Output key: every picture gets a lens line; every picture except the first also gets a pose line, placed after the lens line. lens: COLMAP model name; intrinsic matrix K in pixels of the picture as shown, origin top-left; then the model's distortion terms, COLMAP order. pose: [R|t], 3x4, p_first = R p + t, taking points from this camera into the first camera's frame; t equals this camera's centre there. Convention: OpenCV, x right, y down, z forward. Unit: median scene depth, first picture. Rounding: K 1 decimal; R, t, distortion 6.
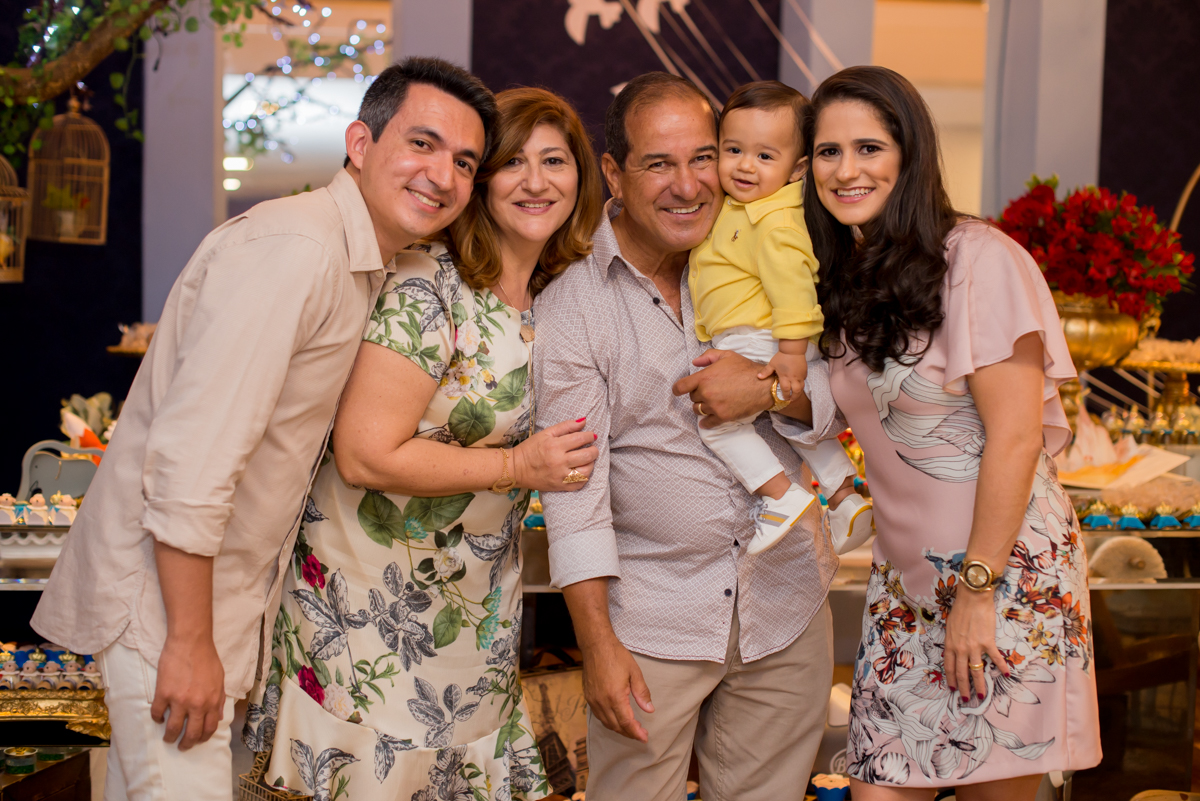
lens RADIAL K [[1812.6, 0, 600.0], [0, 1812.6, 400.5], [0, 0, 1]] dist [-0.050763, -0.065934]
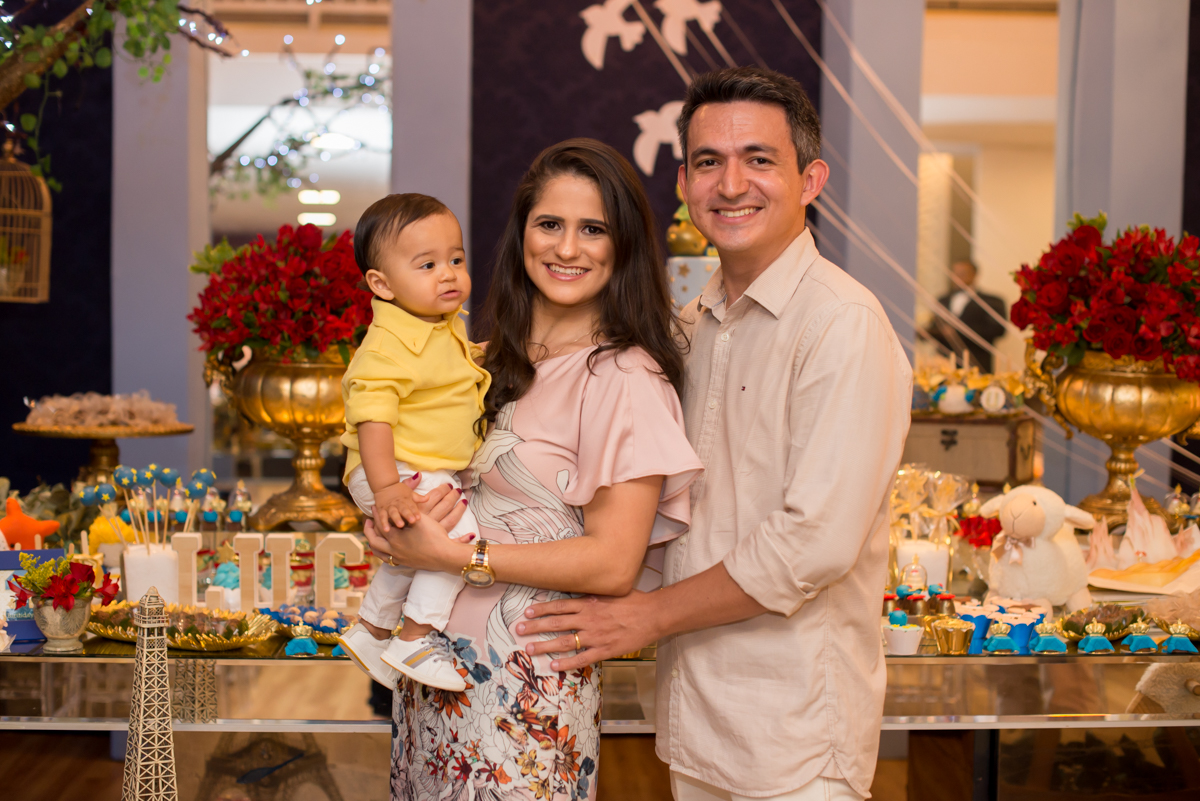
lens RADIAL K [[1812.6, 0, 600.0], [0, 1812.6, 400.5], [0, 0, 1]] dist [-0.050763, -0.065934]
pose [[0.997250, -0.007433, -0.073734, 0.081896], [0.006510, 0.999897, -0.012756, -0.029188], [0.073821, 0.012241, 0.997196, 0.148194]]
